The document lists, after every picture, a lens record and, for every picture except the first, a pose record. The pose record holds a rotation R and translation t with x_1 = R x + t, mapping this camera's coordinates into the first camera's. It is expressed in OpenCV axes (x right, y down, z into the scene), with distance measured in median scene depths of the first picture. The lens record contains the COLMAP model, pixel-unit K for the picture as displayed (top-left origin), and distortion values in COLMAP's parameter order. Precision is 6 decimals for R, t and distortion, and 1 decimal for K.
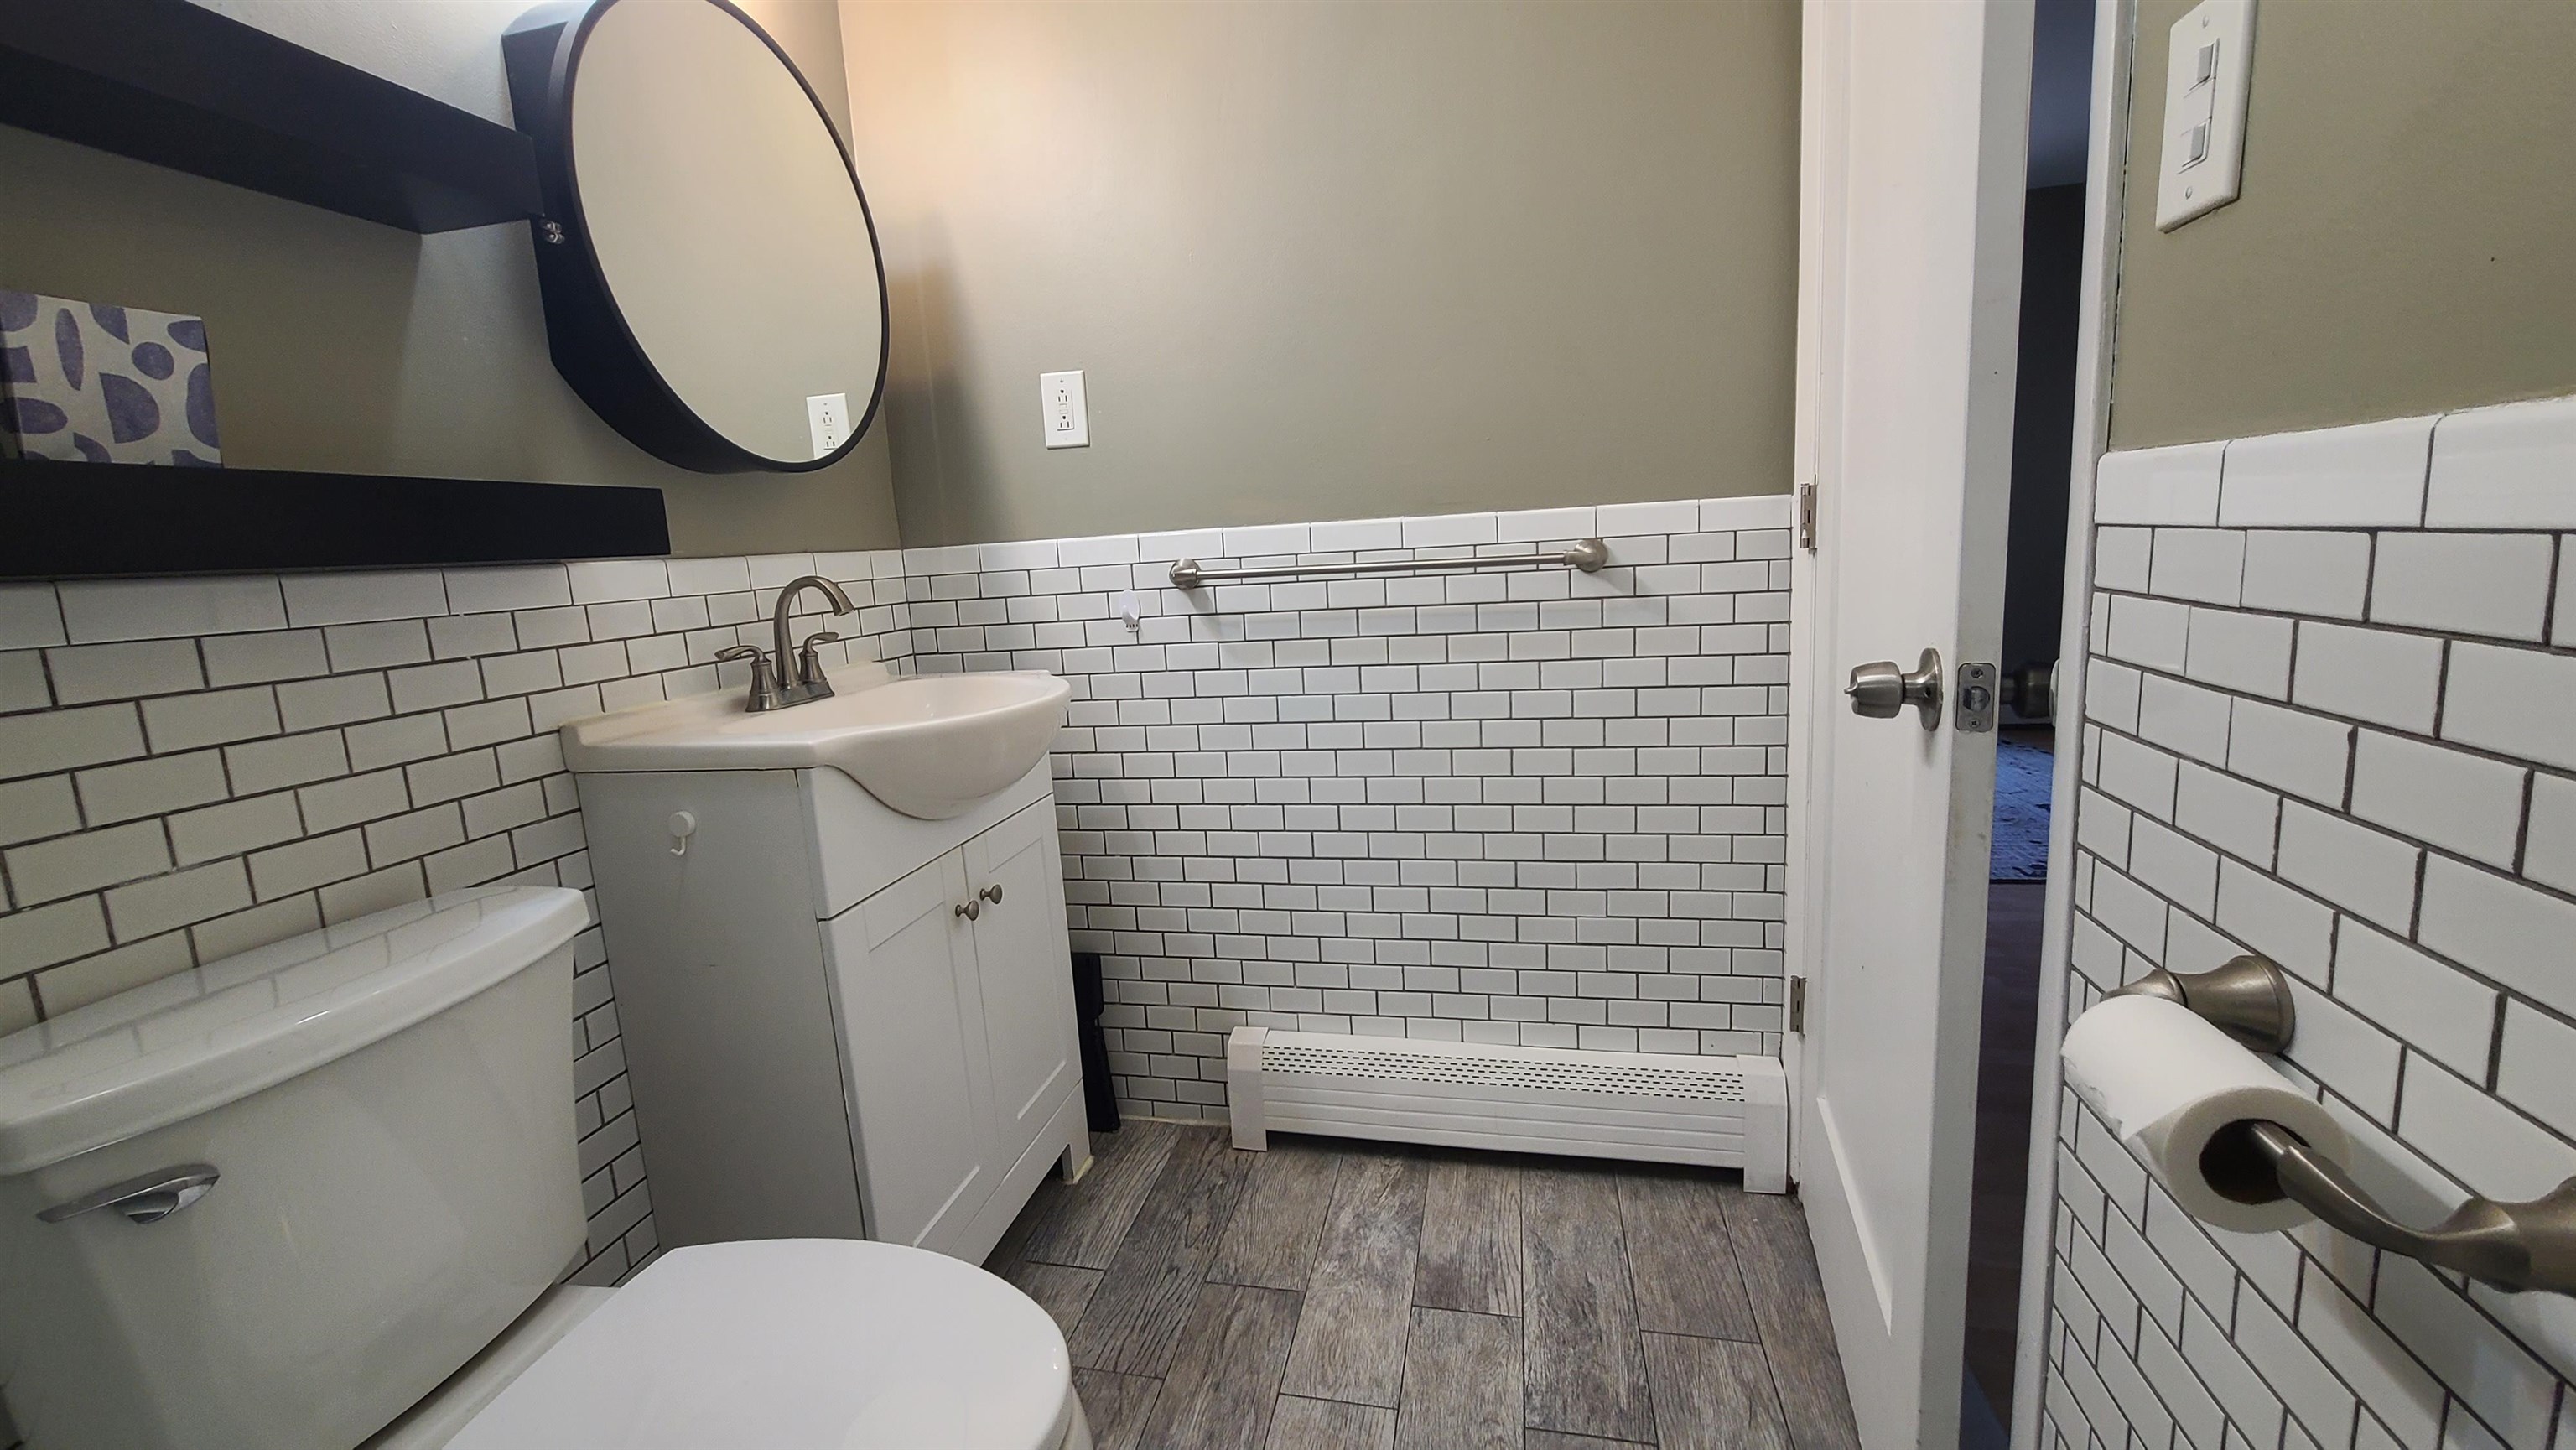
lens RADIAL K [[1060.0, 0, 1281.4], [0, 1060.0, 715.4], [0, 0, 1]] dist [0.005331, -0.001197]
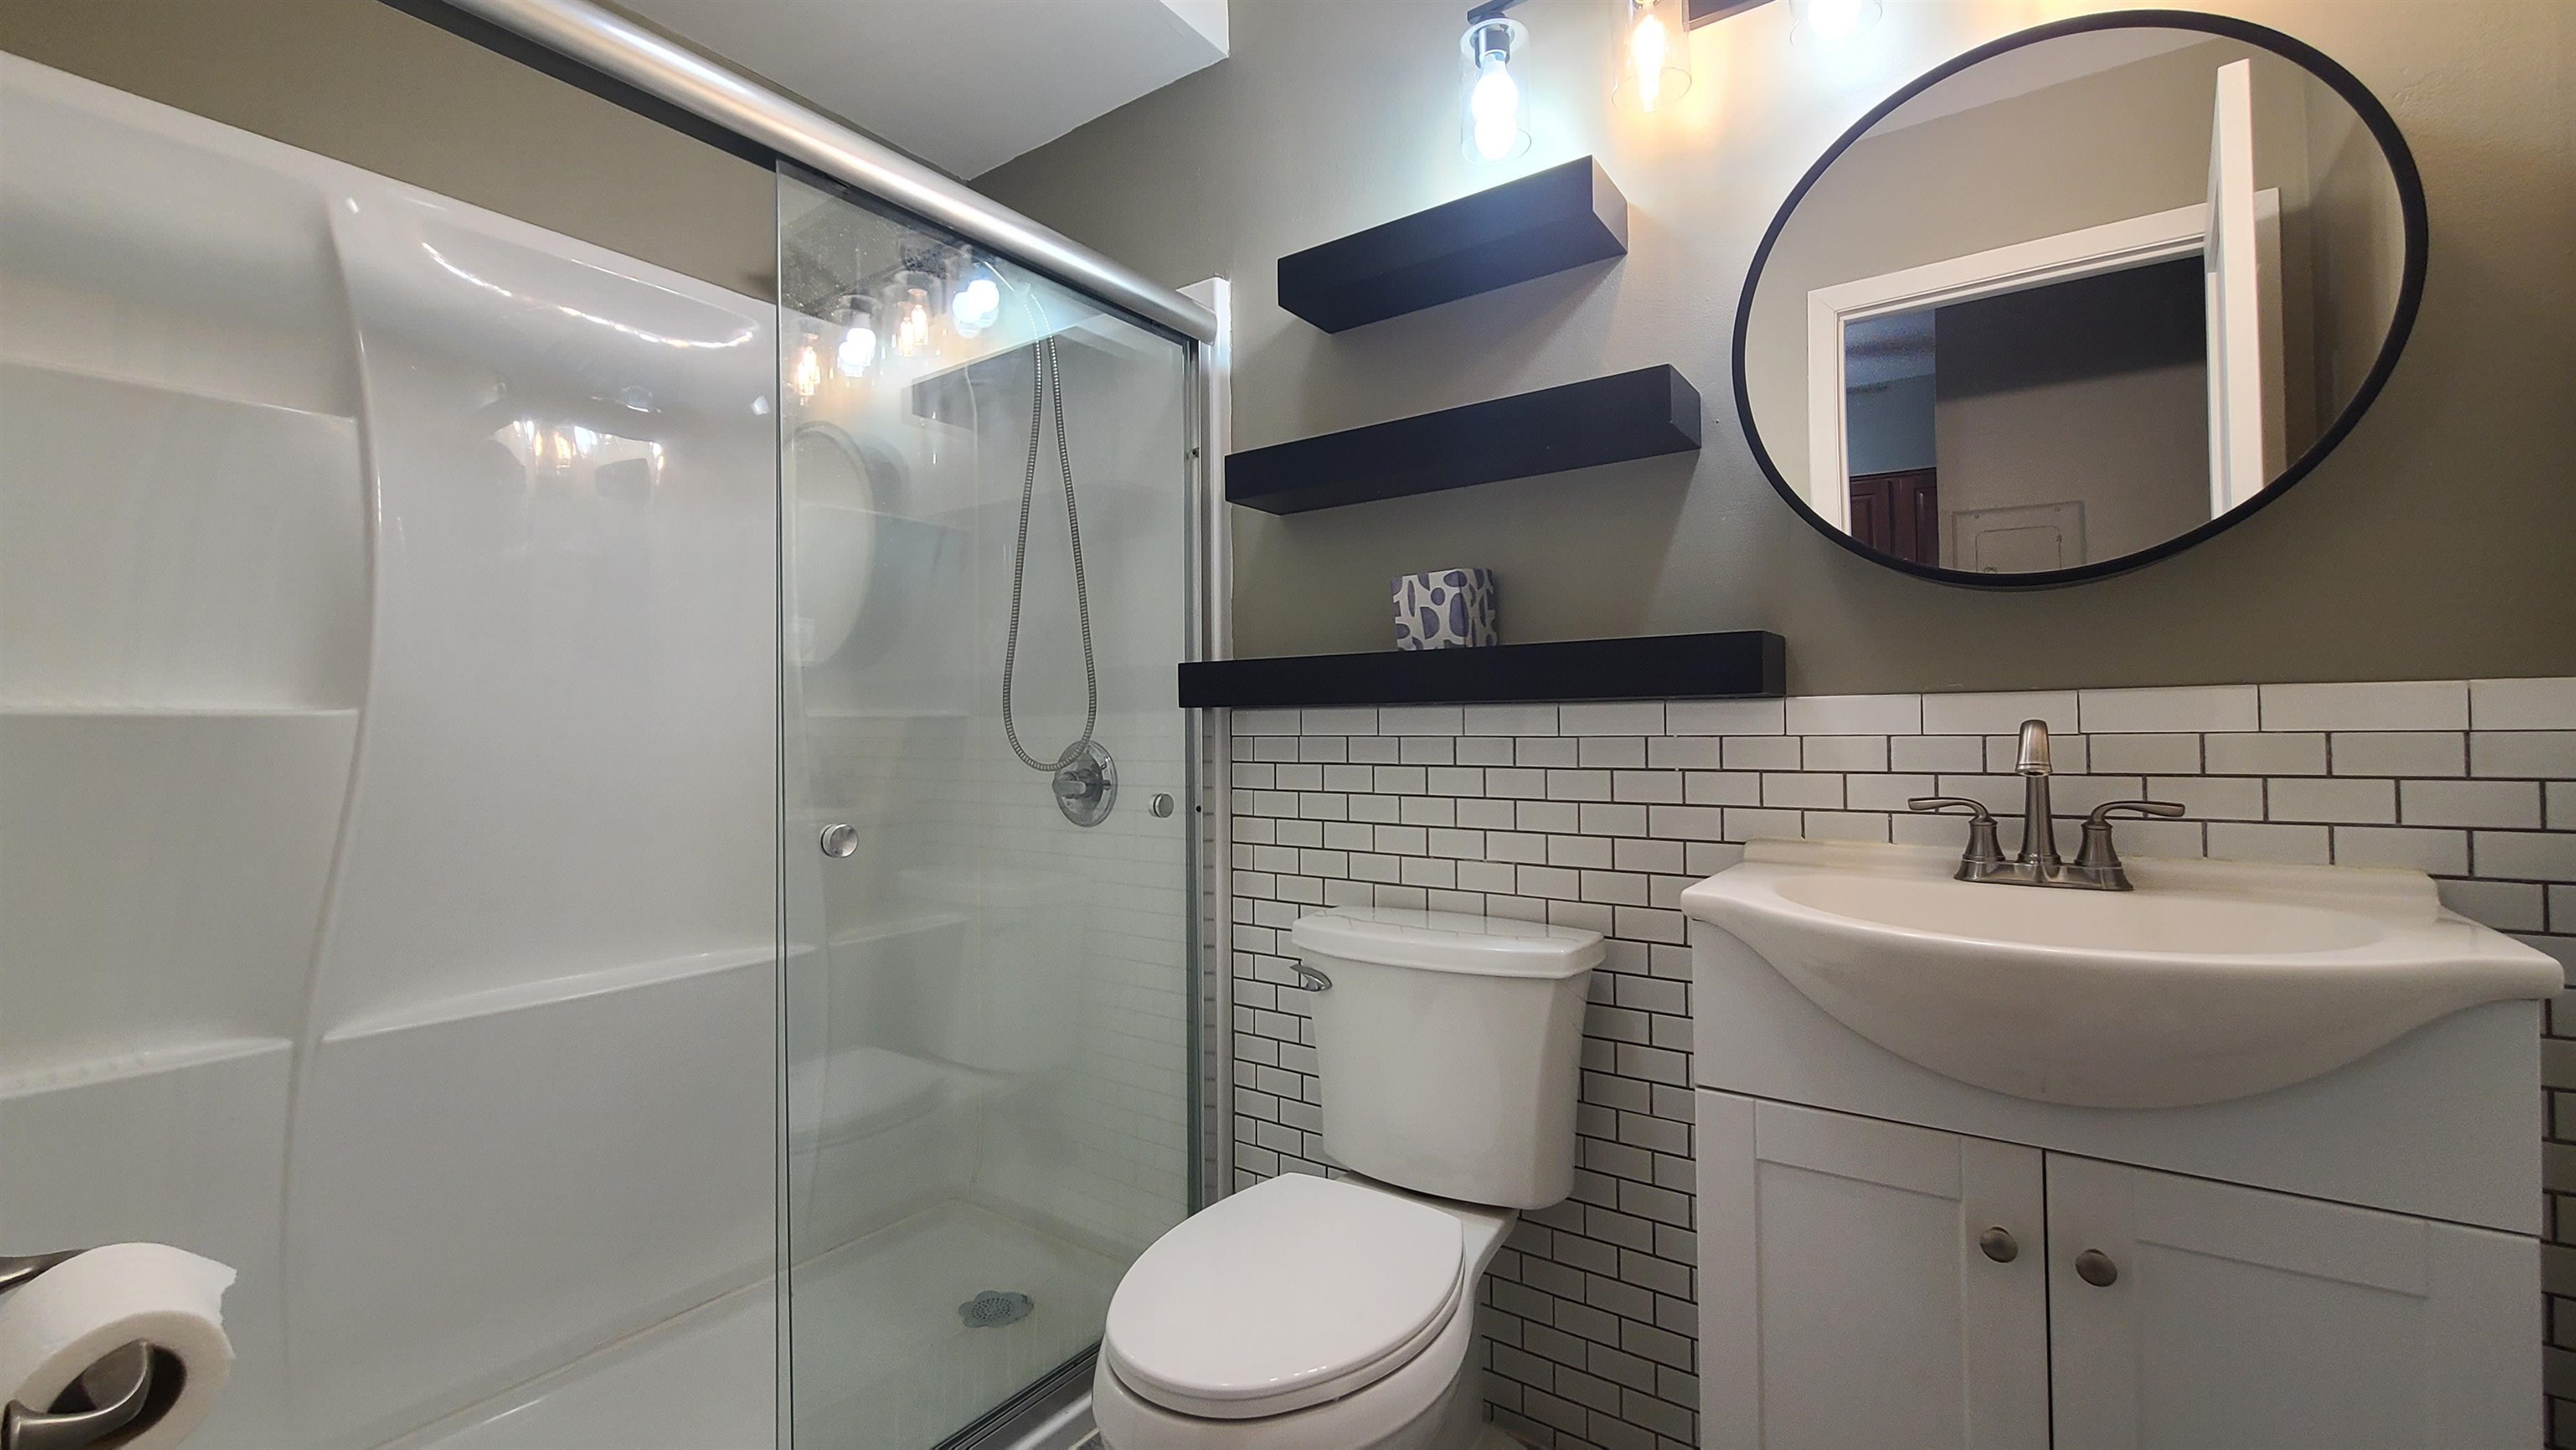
lens RADIAL K [[1060.0, 0, 1282.7], [0, 1060.0, 719.8], [0, 0, 1]] dist [0.005331, -0.001197]
pose [[-0.392524, 0.065916, -0.917377, 0.845568], [-0.111339, 0.986688, 0.118535, -0.302596], [0.912978, 0.148668, -0.379959, 1.485208]]
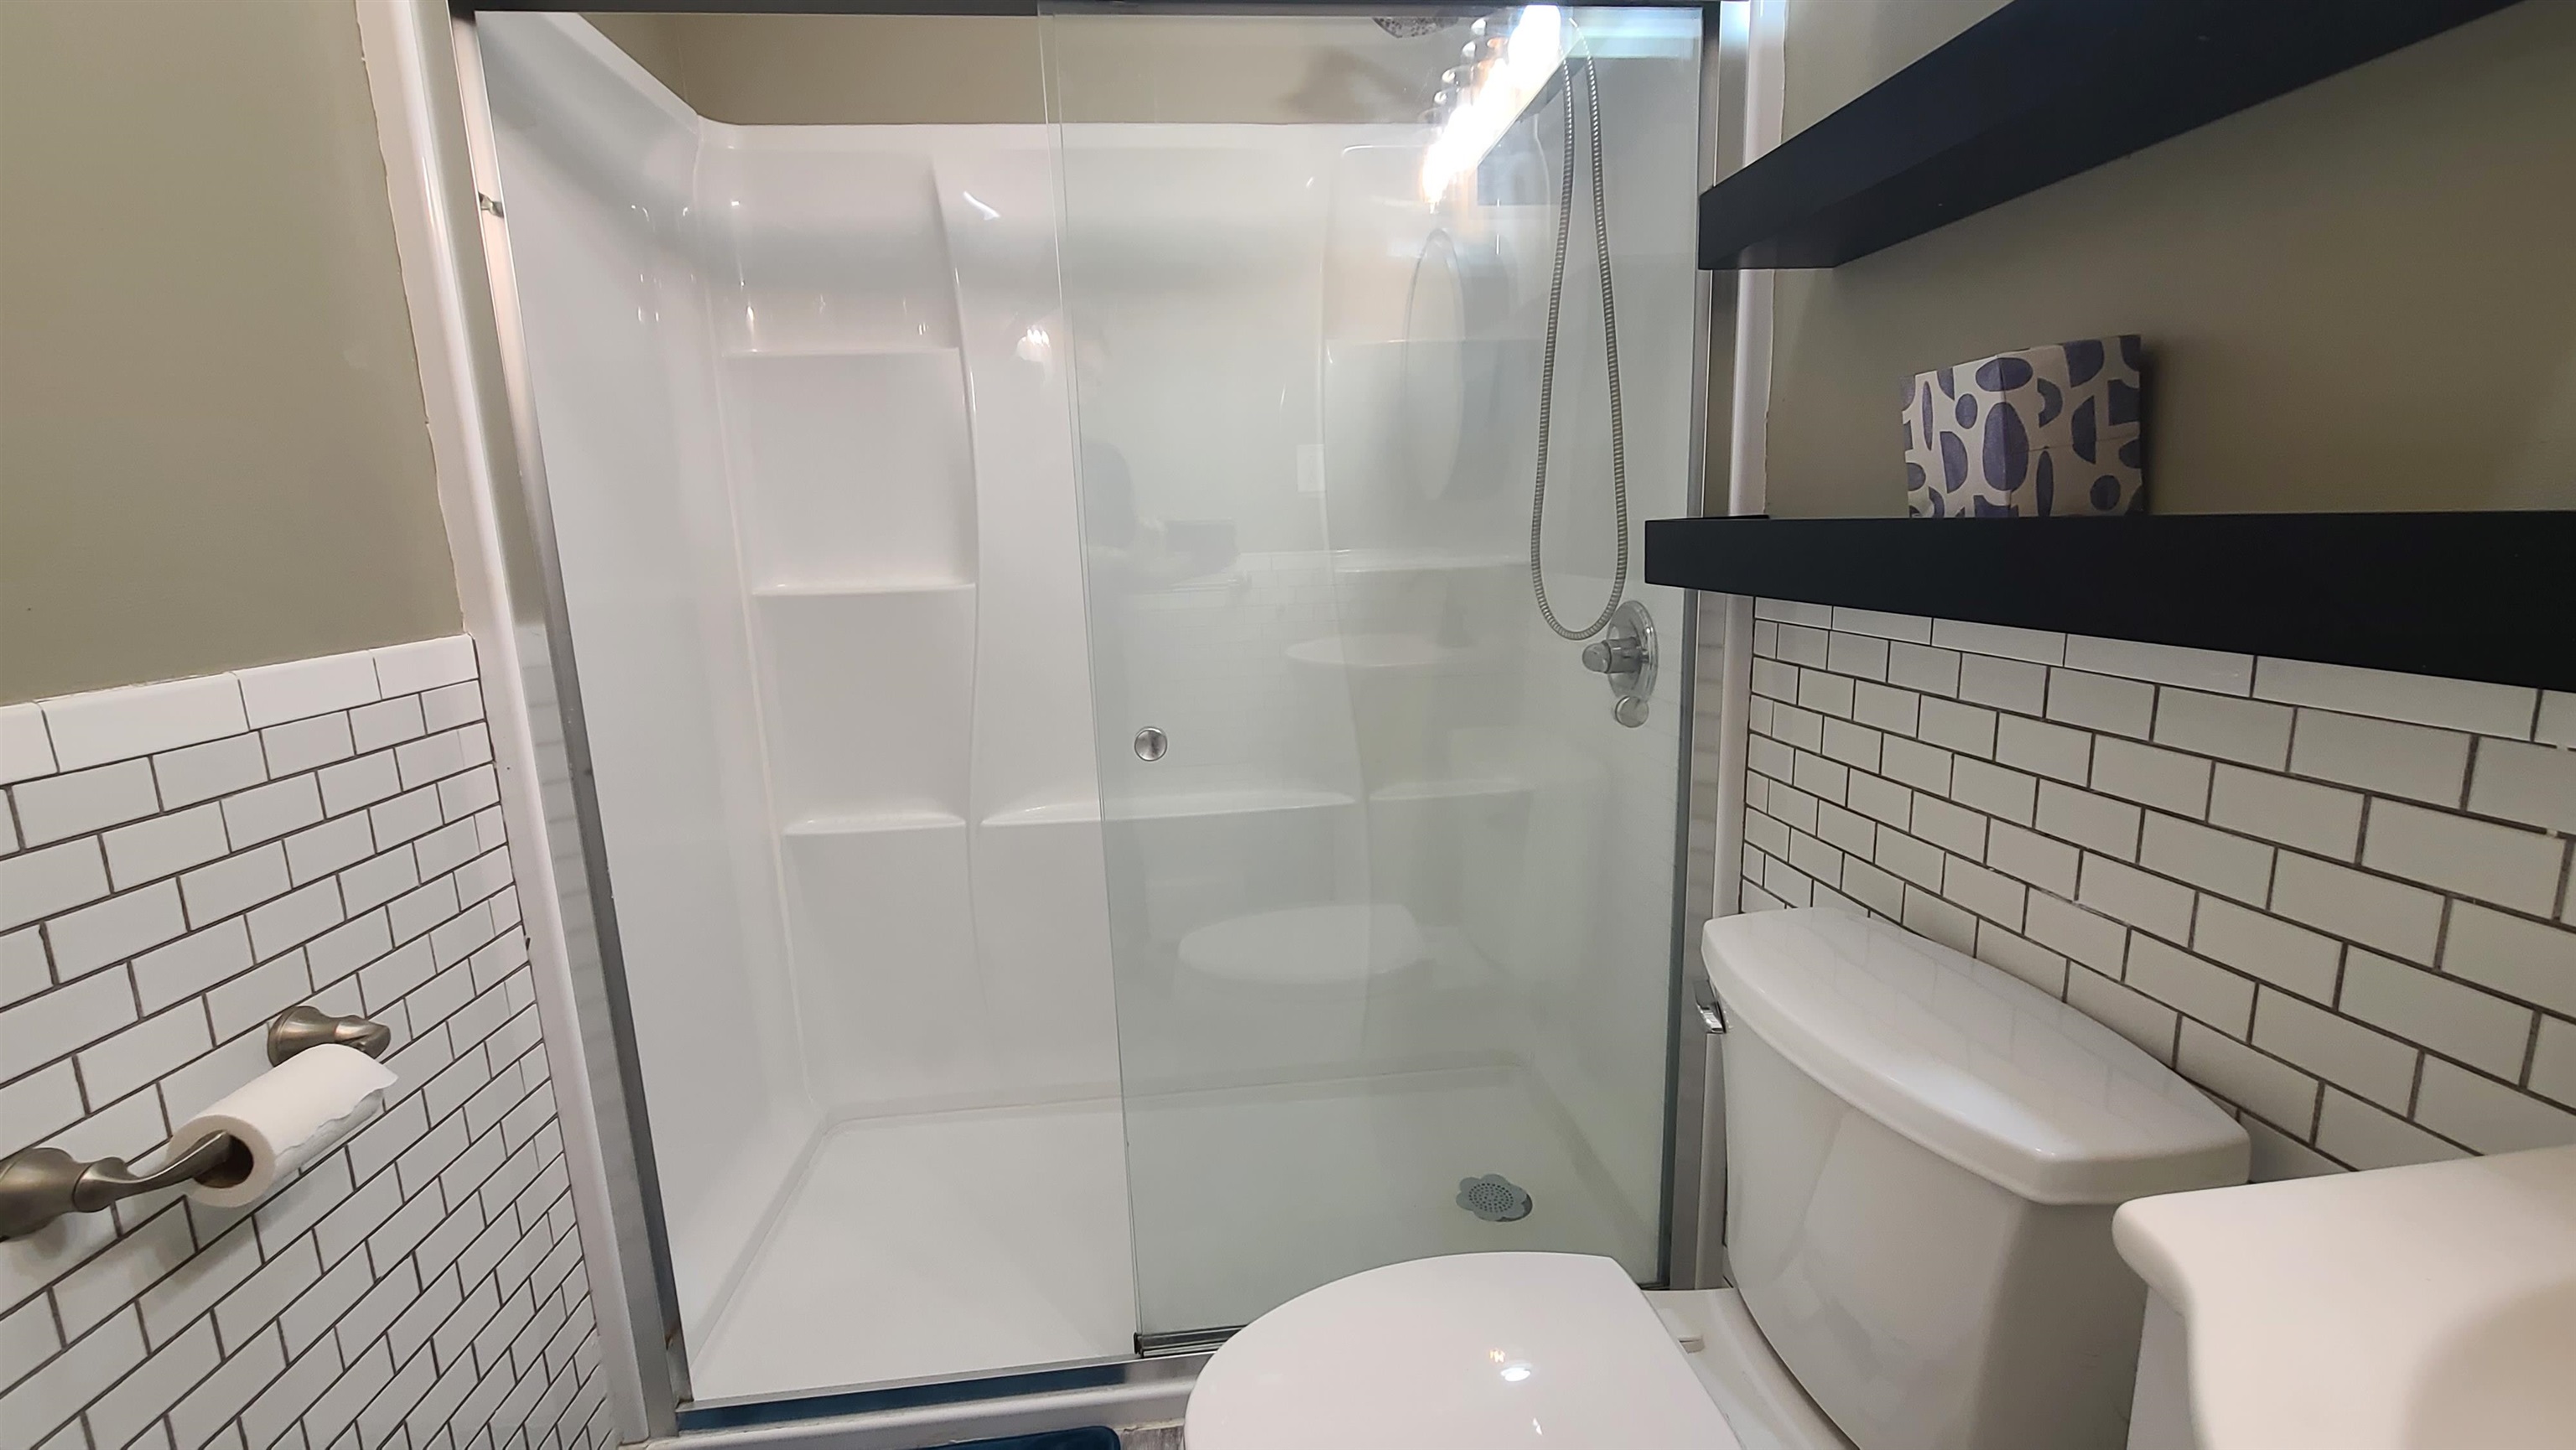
lens RADIAL K [[1060.0, 0, 1273.0], [0, 1060.0, 724.6], [0, 0, 1]] dist [0.005331, -0.001197]
pose [[-0.944105, 0.160623, -0.287863, -0.086938], [0.050175, 0.933101, 0.356097, -0.440116], [0.325803, 0.321749, -0.889005, 1.750756]]
